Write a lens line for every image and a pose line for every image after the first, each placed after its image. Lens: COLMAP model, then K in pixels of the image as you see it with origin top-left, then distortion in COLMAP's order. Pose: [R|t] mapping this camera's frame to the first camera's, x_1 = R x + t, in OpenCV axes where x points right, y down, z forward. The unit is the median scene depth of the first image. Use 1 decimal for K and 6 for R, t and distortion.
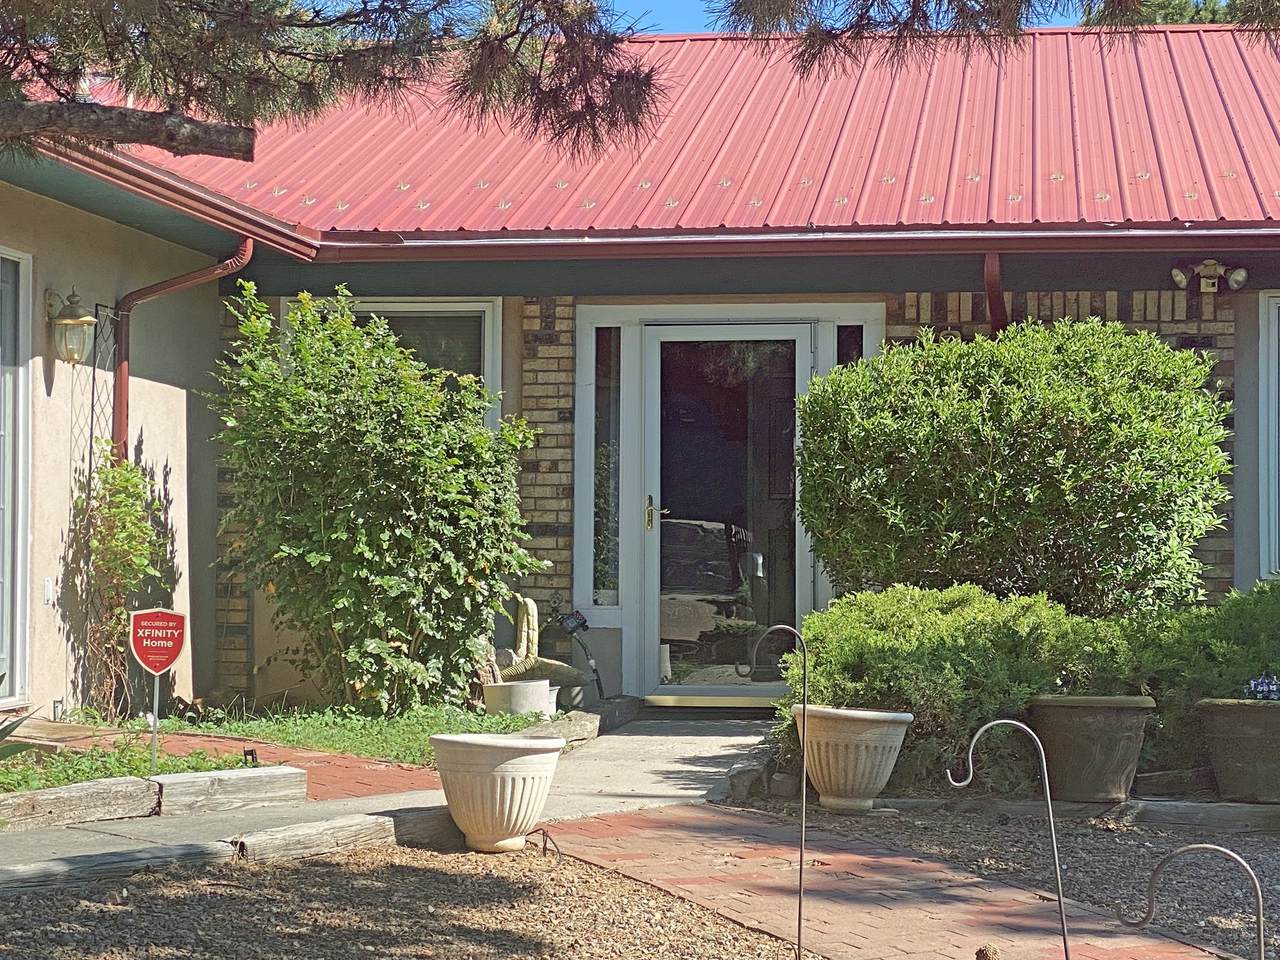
lens RADIAL K [[2861.6, 0, 639.7], [0, 2861.6, 476.0], [0, 0, 1]] dist [0.145109, 0.000000]
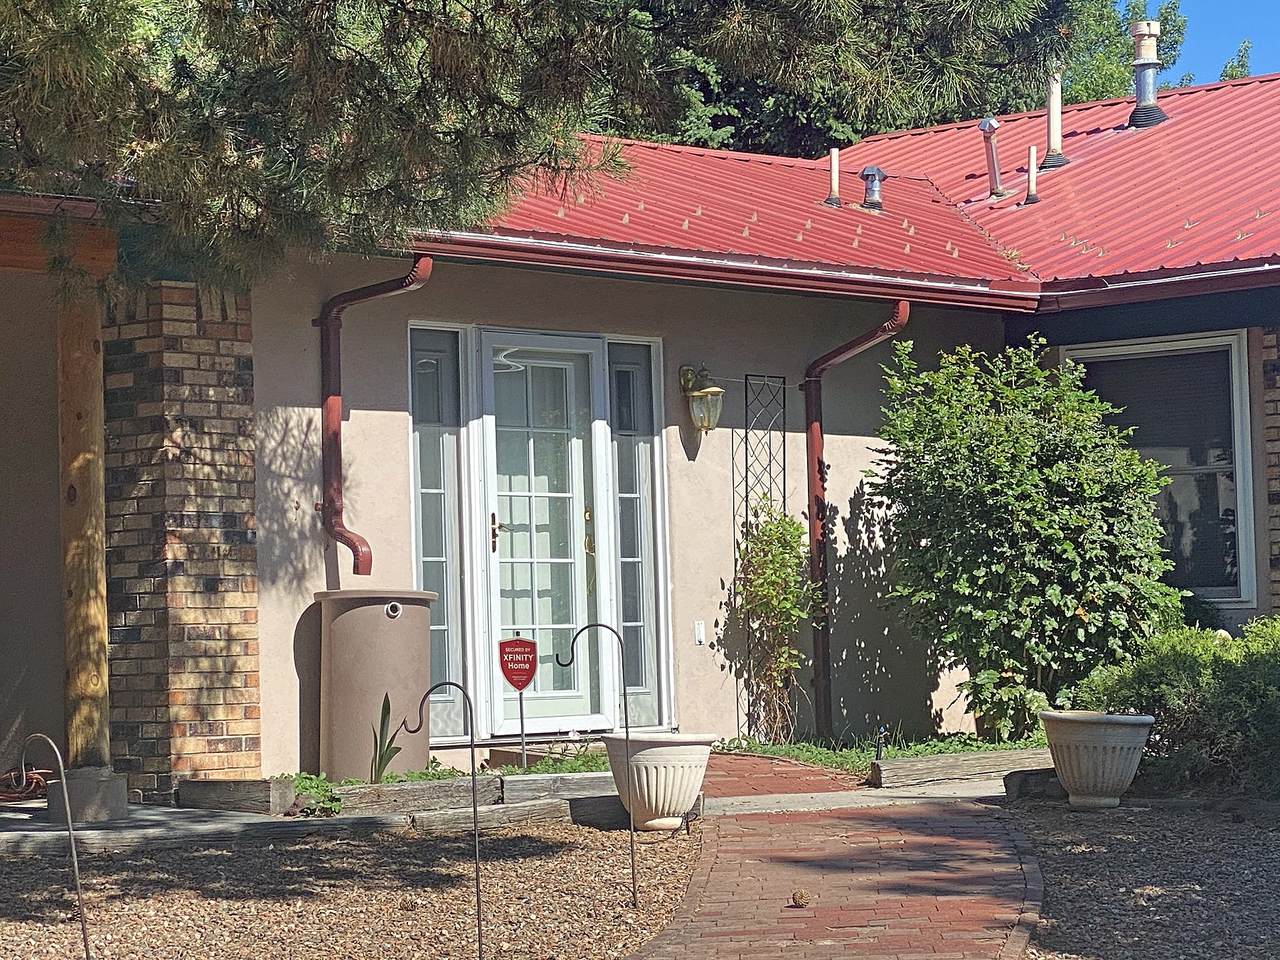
lens RADIAL K [[3429.2, 0, 639.9], [0, 3429.2, 480.9], [0, 0, 1]] dist [0.058428, 0.000000]
pose [[0.829266, -0.055997, -0.556042, 0.512392], [0.045511, 0.998429, -0.032673, 0.022804], [0.556998, 0.001789, 0.830512, -0.124575]]
